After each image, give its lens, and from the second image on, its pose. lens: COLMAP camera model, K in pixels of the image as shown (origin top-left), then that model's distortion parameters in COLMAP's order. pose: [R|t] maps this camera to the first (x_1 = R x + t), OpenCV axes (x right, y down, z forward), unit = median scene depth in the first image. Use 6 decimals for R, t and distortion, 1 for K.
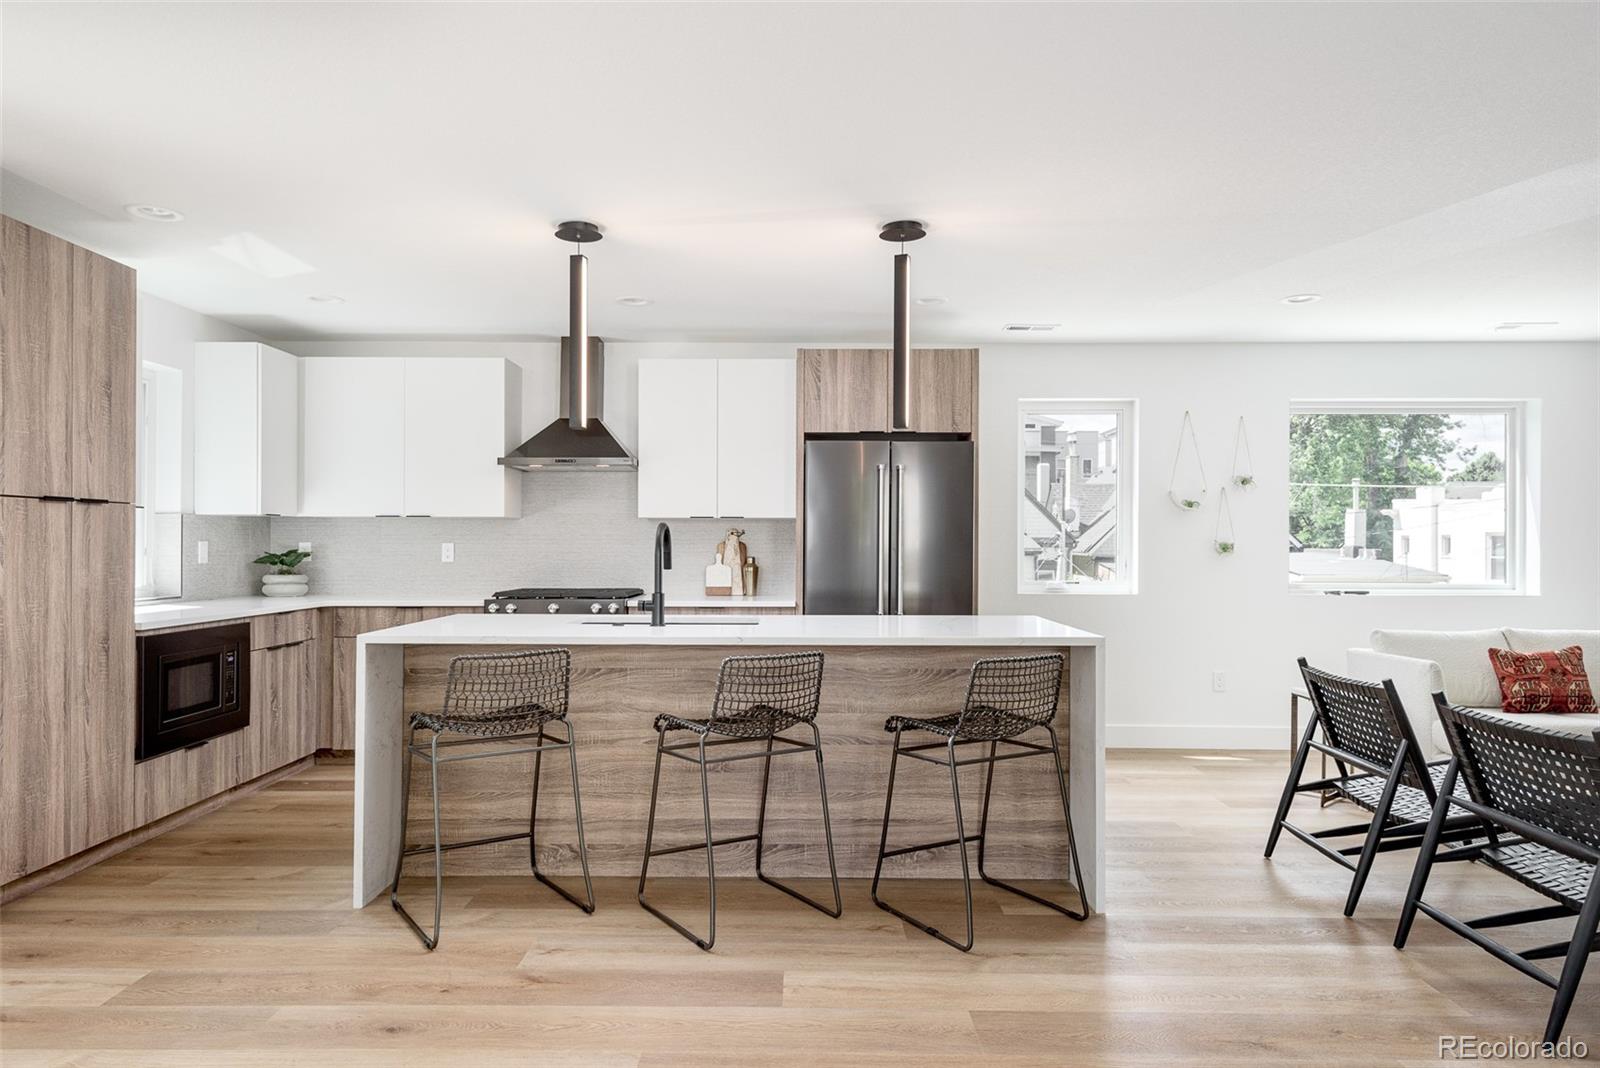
lens RADIAL K [[1007.3, 0, 793.7], [0, 1007.3, 535.8], [0, 0, 1]] dist [0.025688, -0.001801]
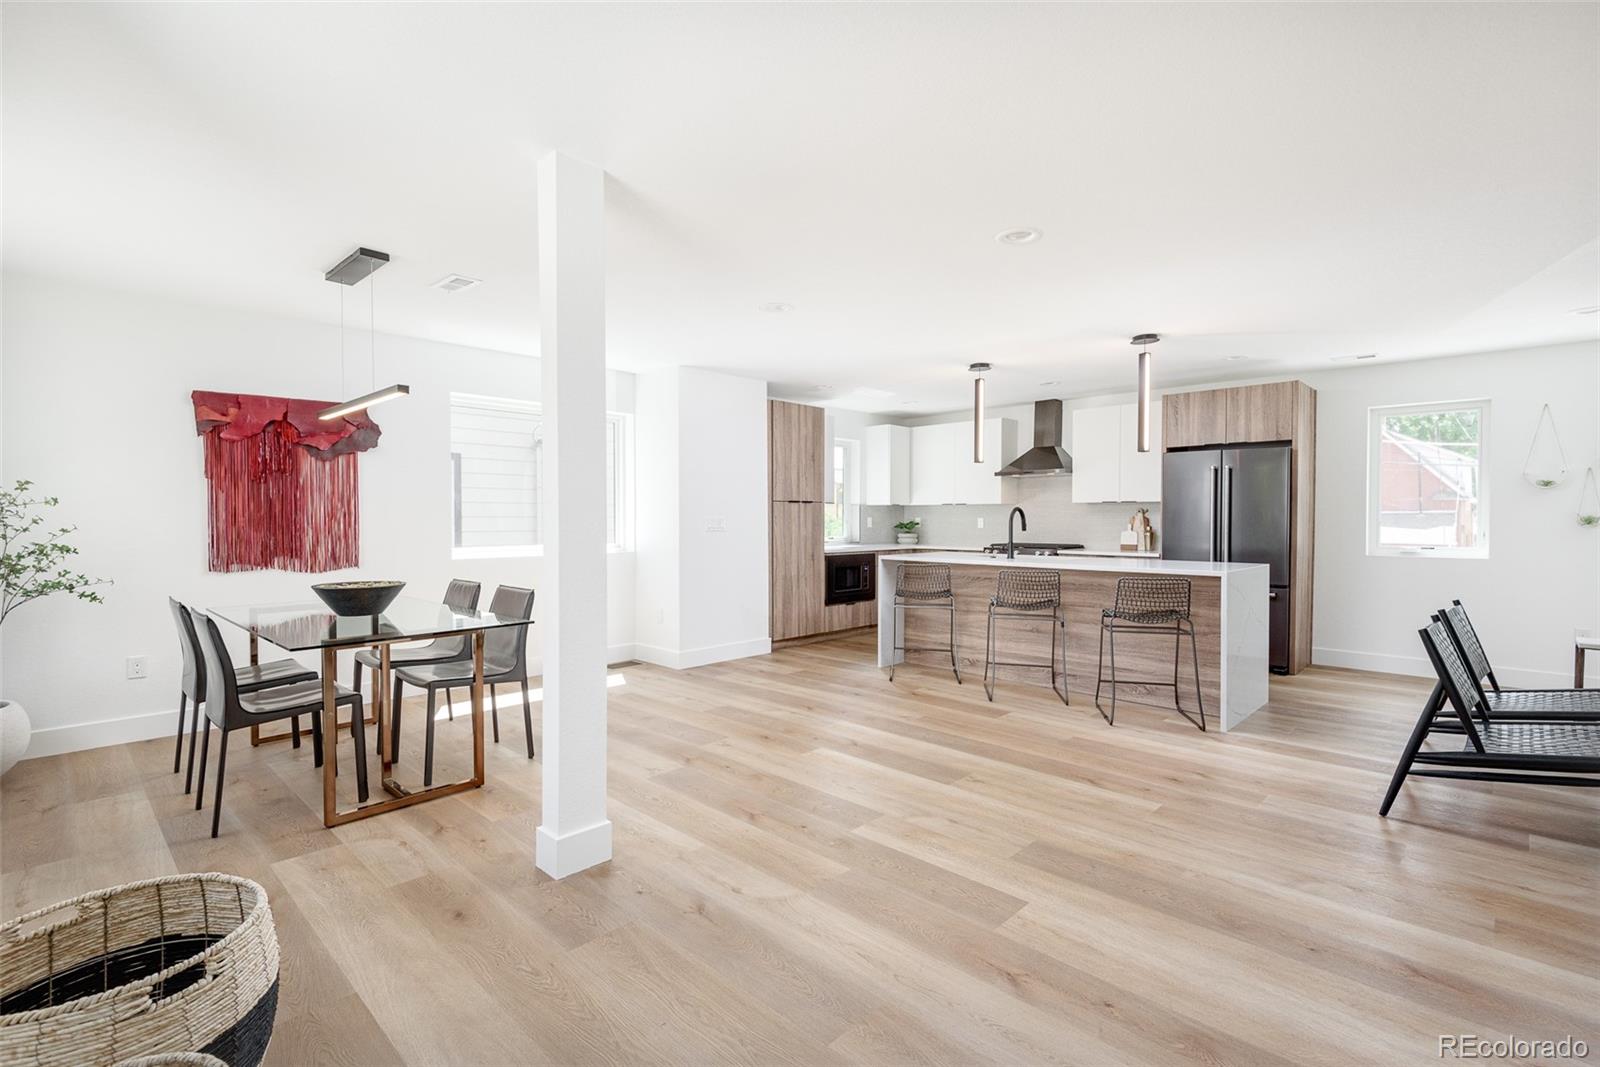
lens RADIAL K [[741.1, 0, 792.2], [0, 741.1, 525.8], [0, 0, 1]] dist [0.012013, -0.000741]
pose [[0.714965, 0.005438, -0.699139, 0.573152], [0.006156, 0.999882, 0.014073, 0.000741], [0.699133, -0.014366, 0.714848, -0.356015]]
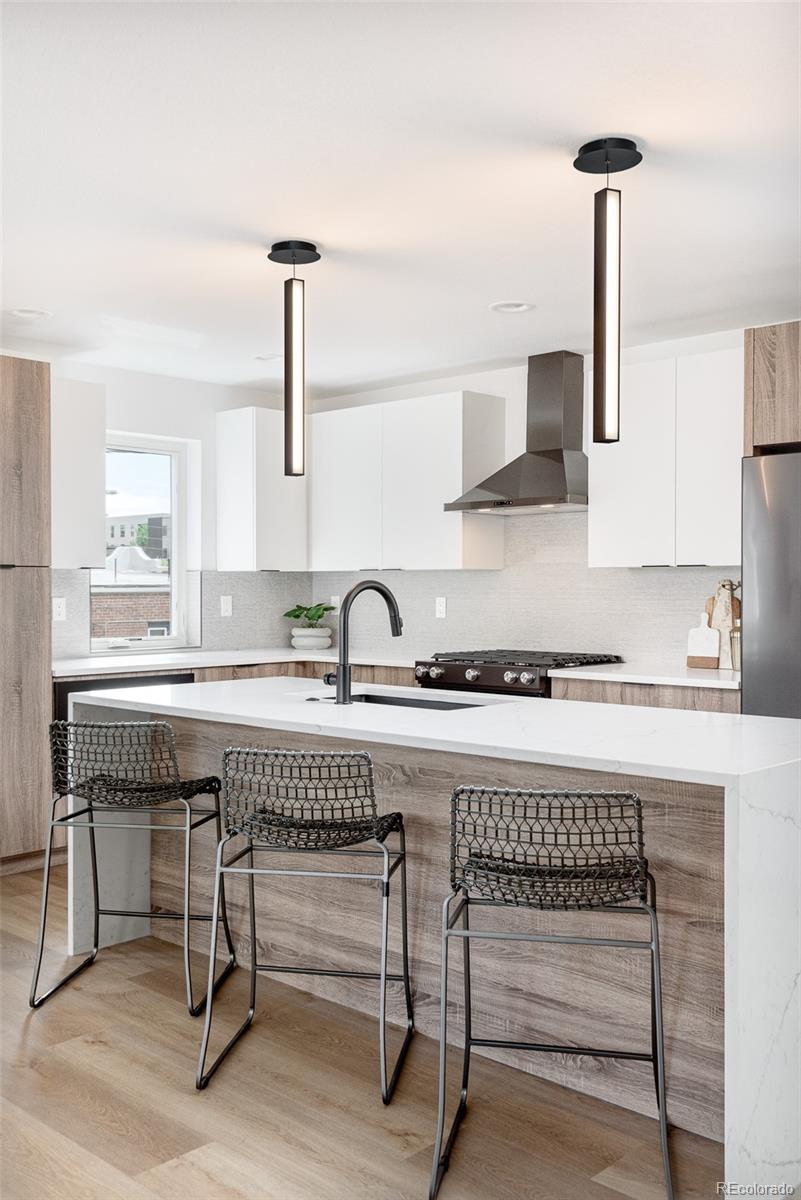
lens RADIAL K [[1155.2, 0, 402.0], [0, 1155.2, 589.4], [0, 0, 1]] dist [0.012340, 0.000000]
pose [[0.728926, -0.001161, -0.684591, 0.546647], [0.007893, 0.999946, 0.006708, -0.011408], [0.684547, -0.010293, 0.728896, 0.322995]]
